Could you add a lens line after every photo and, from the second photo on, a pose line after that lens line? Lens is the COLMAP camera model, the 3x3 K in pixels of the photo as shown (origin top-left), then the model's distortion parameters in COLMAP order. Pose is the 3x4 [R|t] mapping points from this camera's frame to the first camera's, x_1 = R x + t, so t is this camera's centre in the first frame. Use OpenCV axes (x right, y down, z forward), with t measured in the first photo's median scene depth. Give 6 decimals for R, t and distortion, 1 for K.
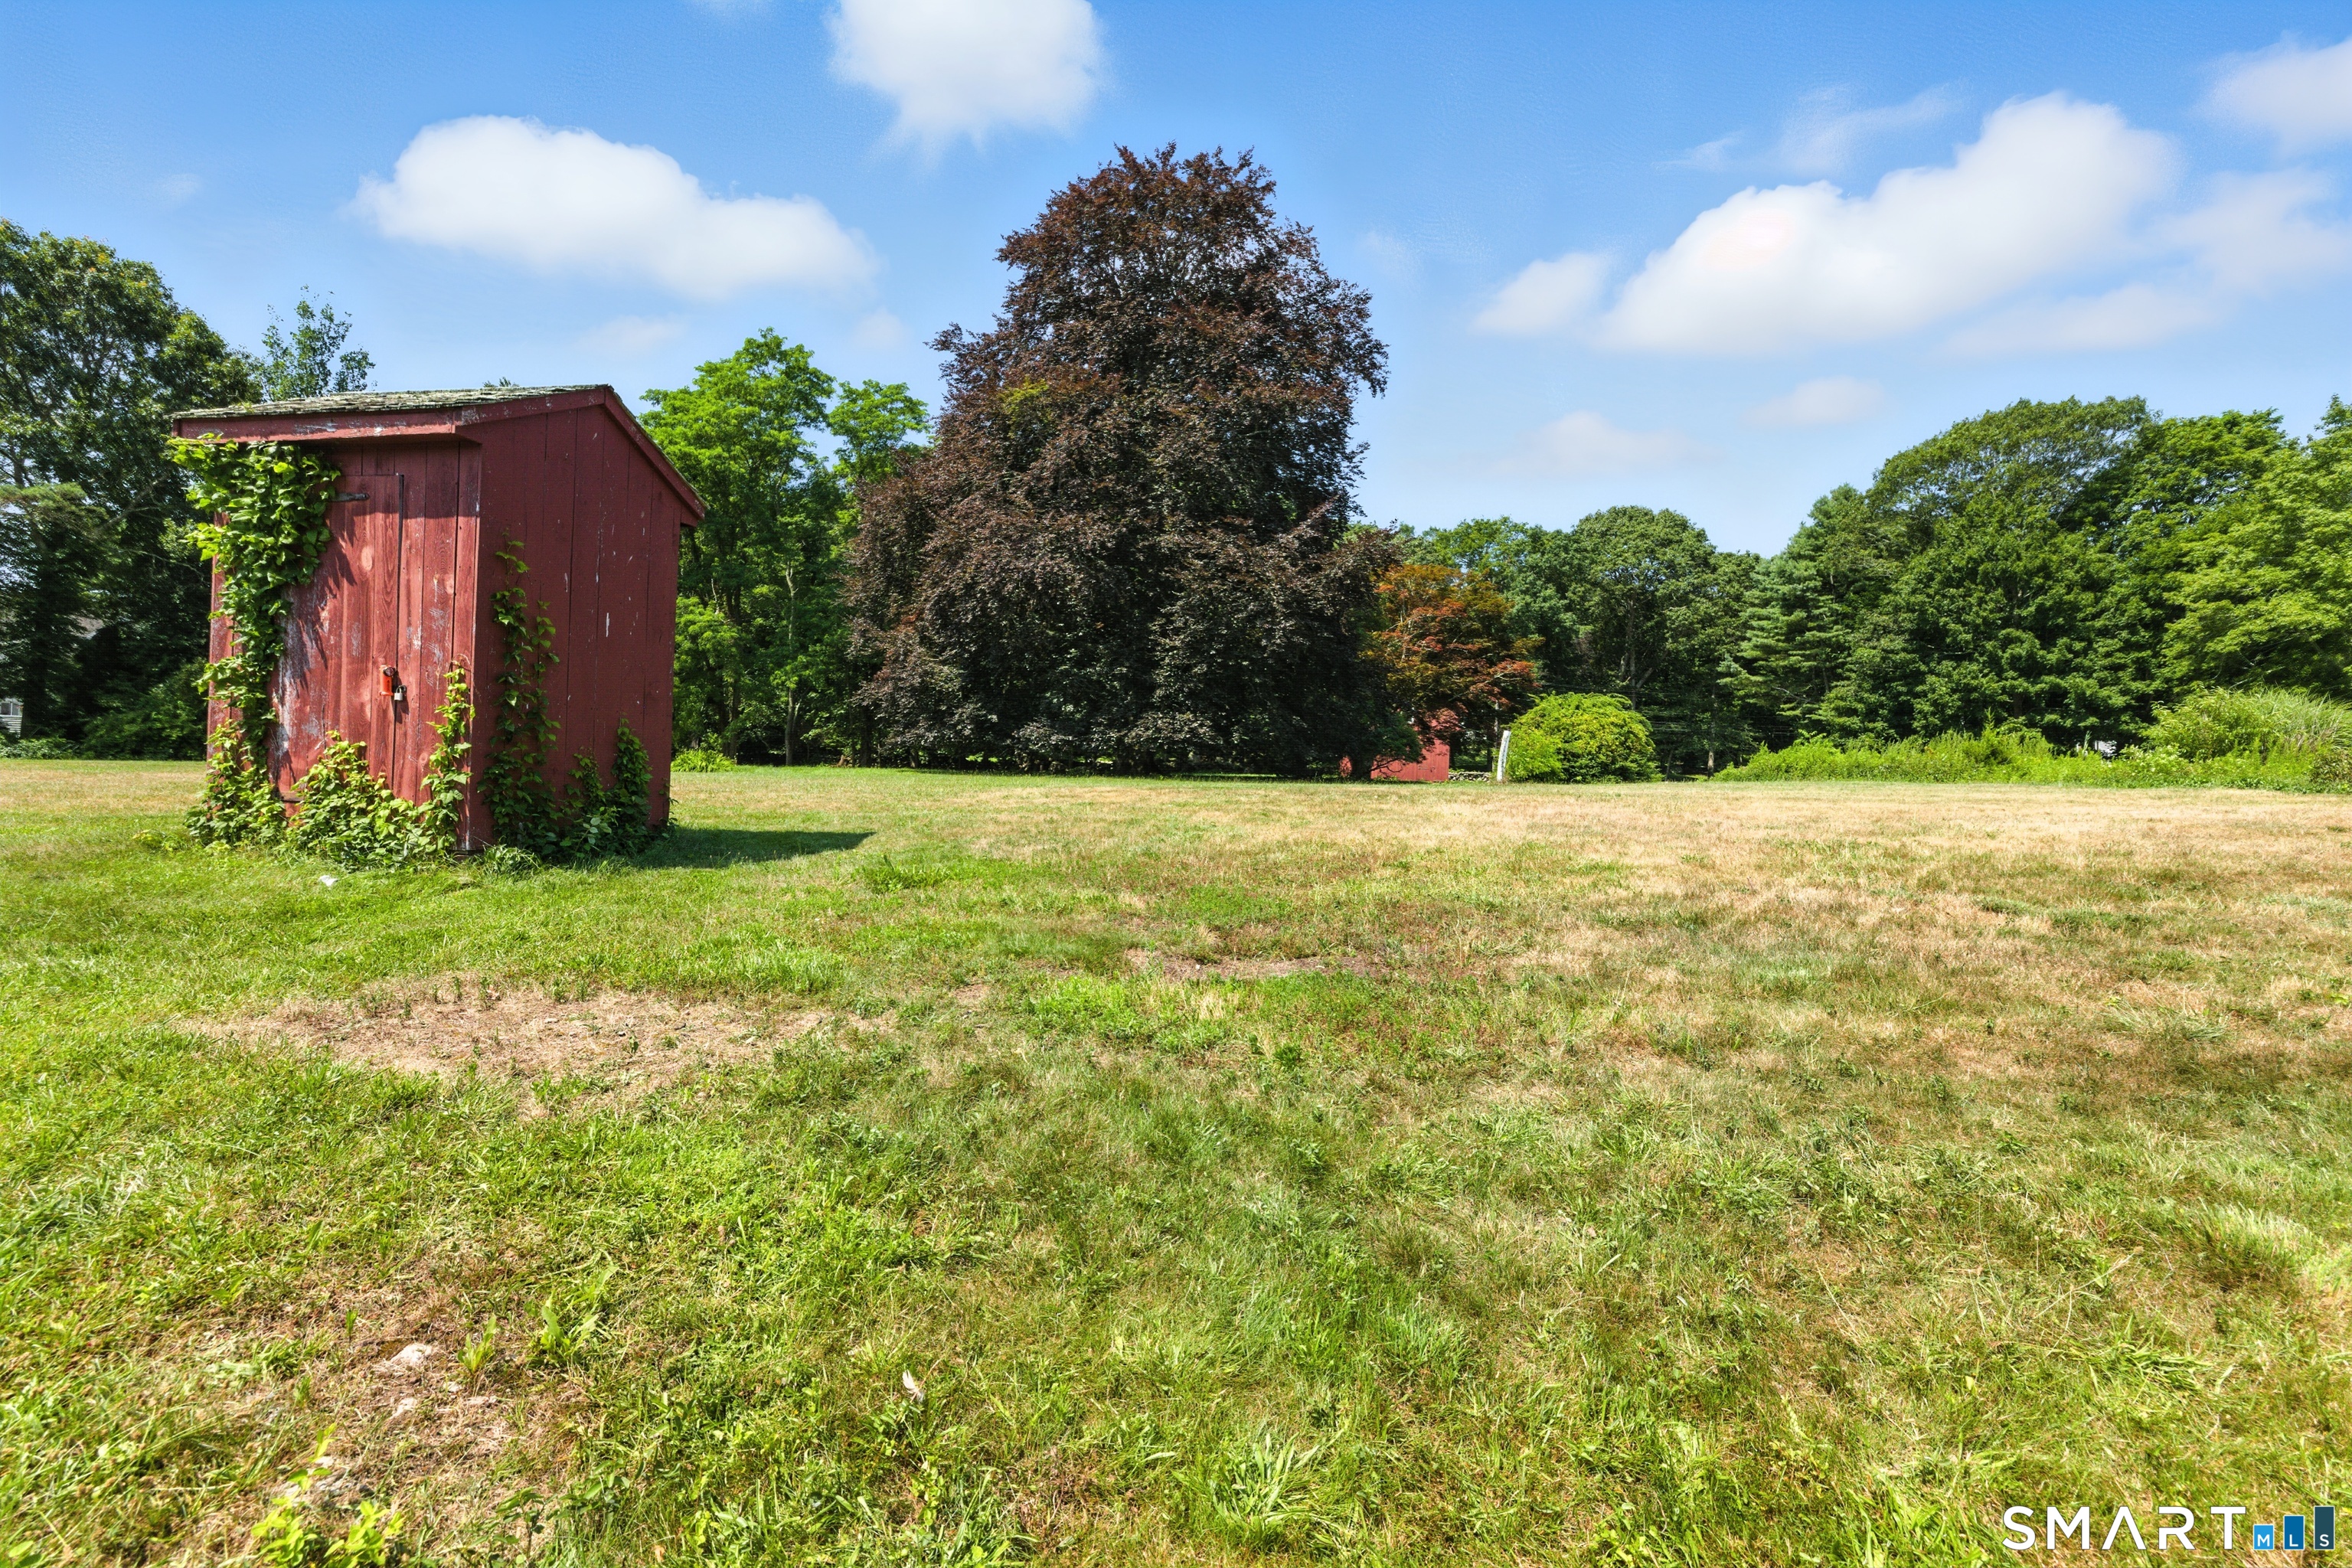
lens RADIAL K [[984.1, 0, 1181.4], [0, 984.1, 772.1], [0, 0, 1]] dist [0.008062, -0.002059]
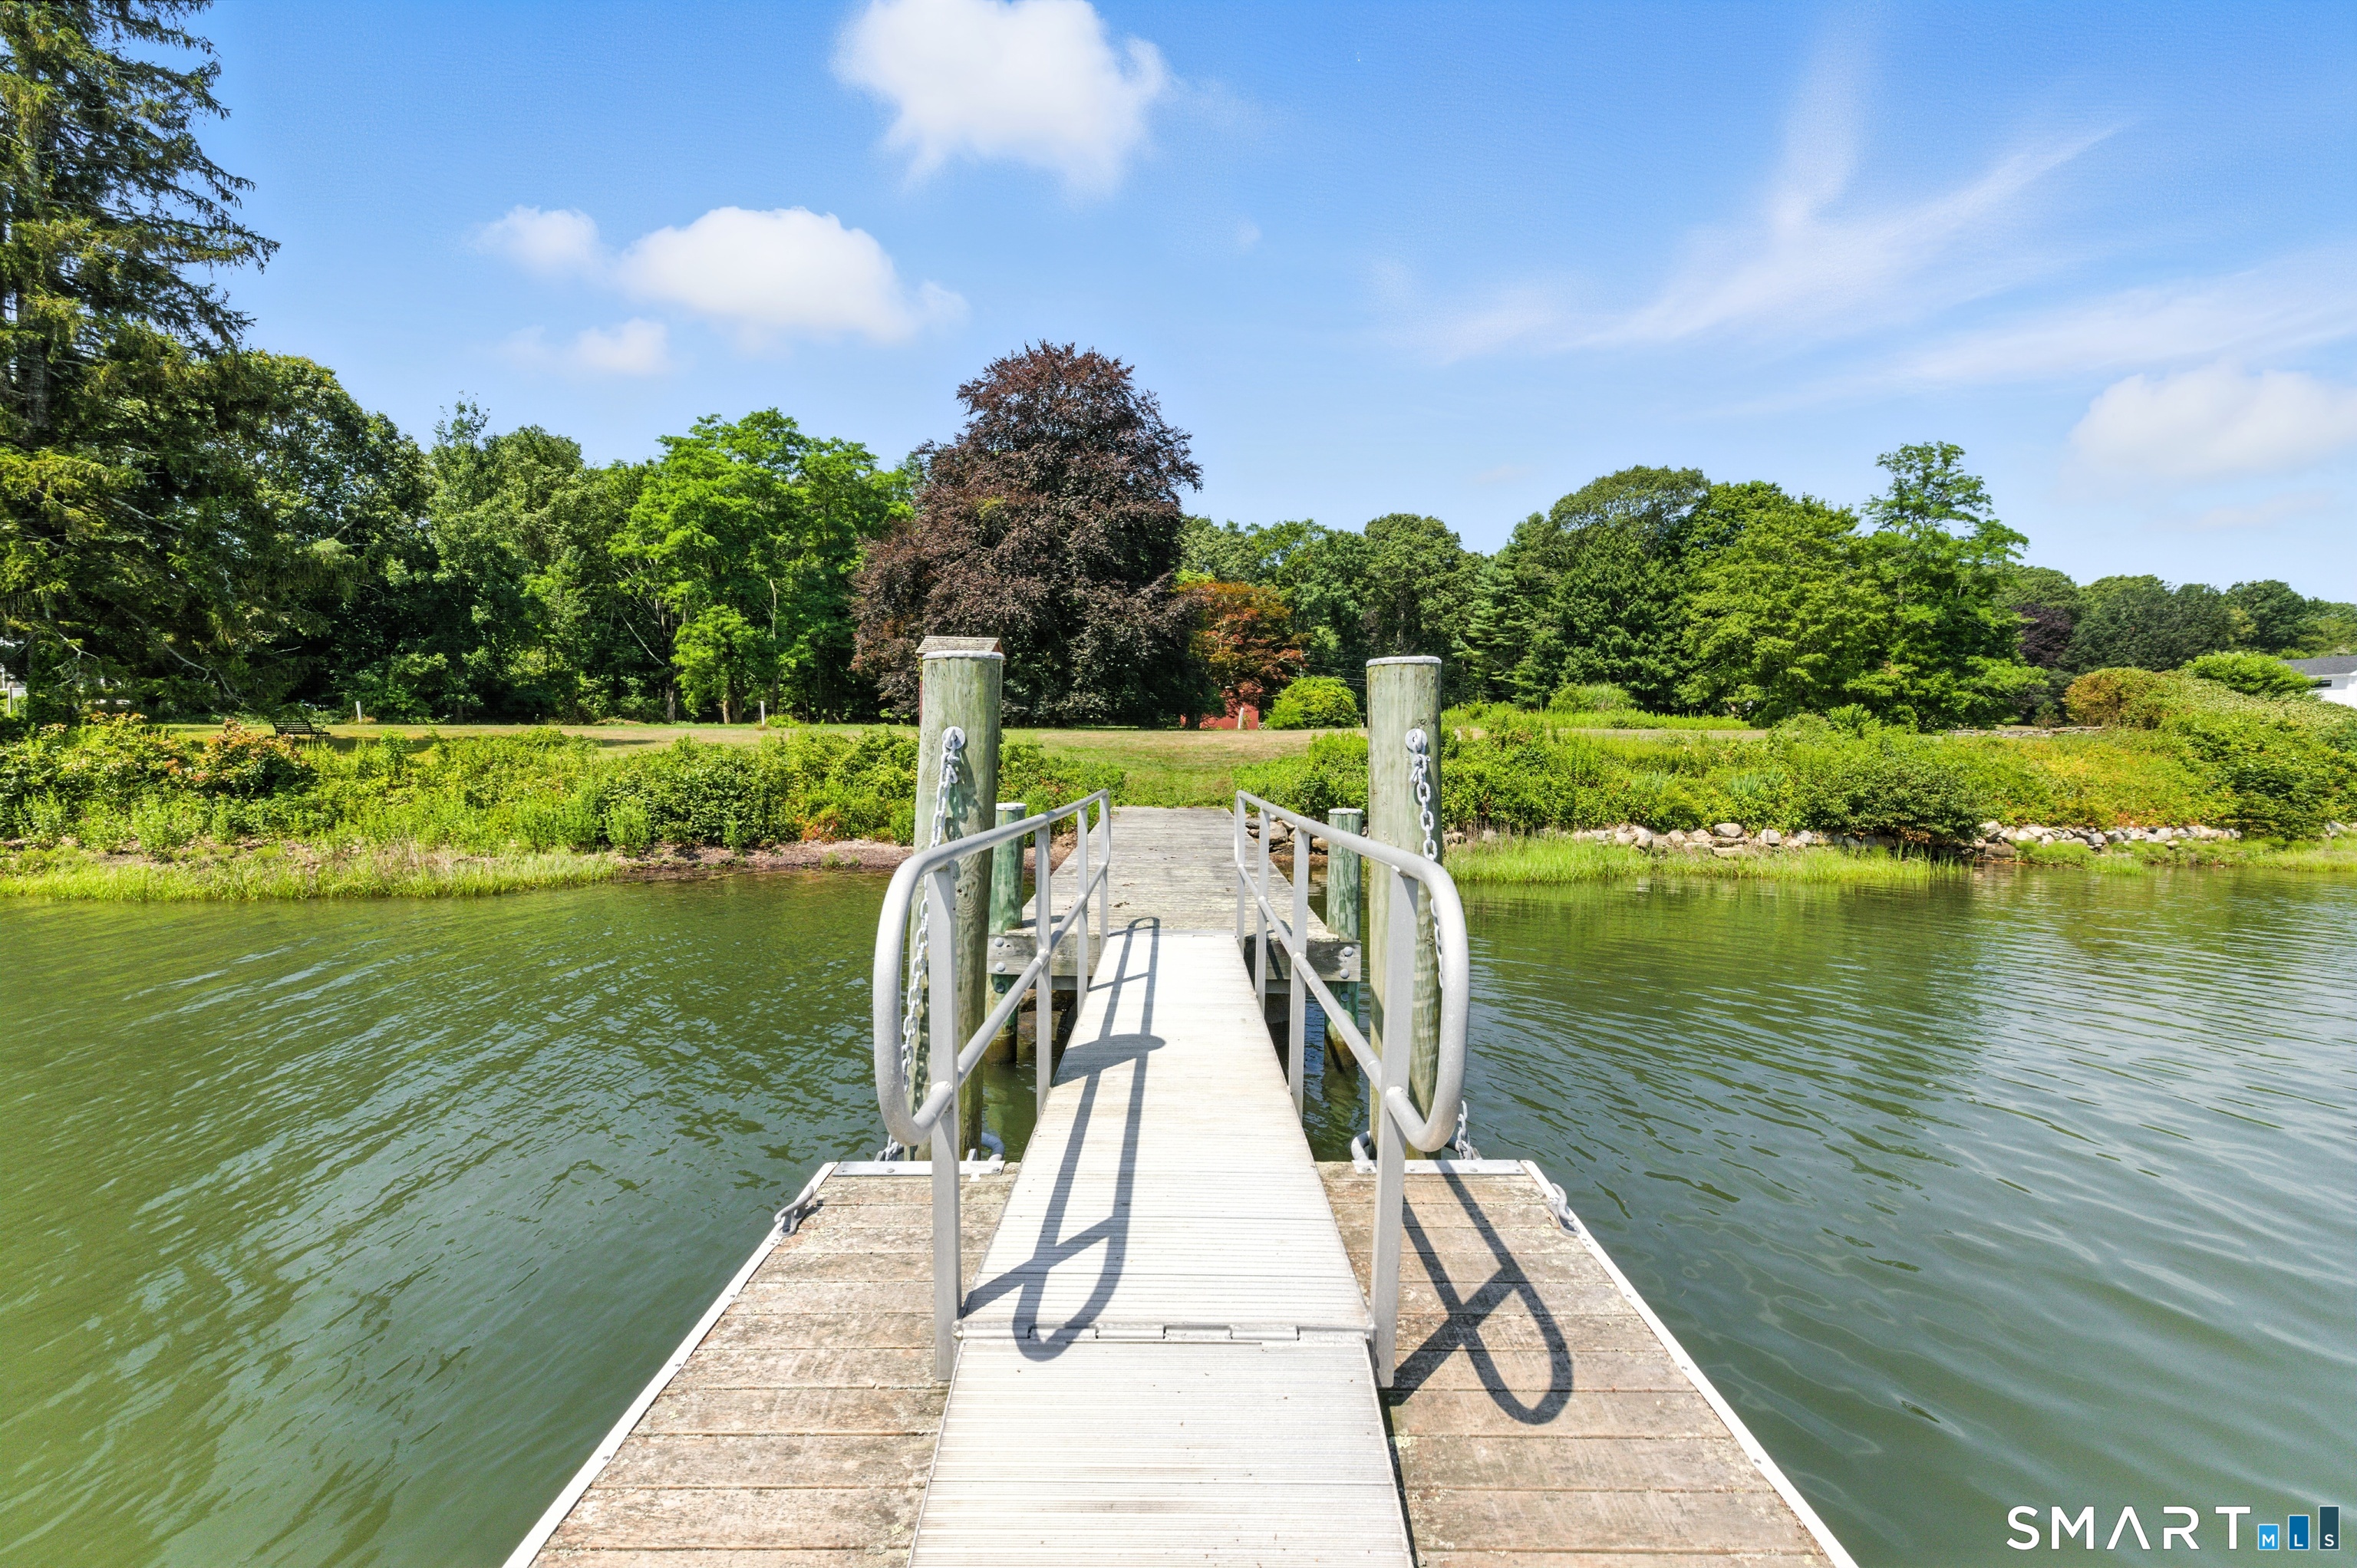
lens RADIAL K [[929.4, 0, 1147.7], [0, 929.4, 767.4], [0, 0, 1]] dist [0.001051, -0.001281]
pose [[0.992665, -0.015008, 0.119959, -0.053586], [0.009308, 0.998807, 0.047932, -0.002489], [-0.120535, -0.046464, 0.991621, -0.382254]]
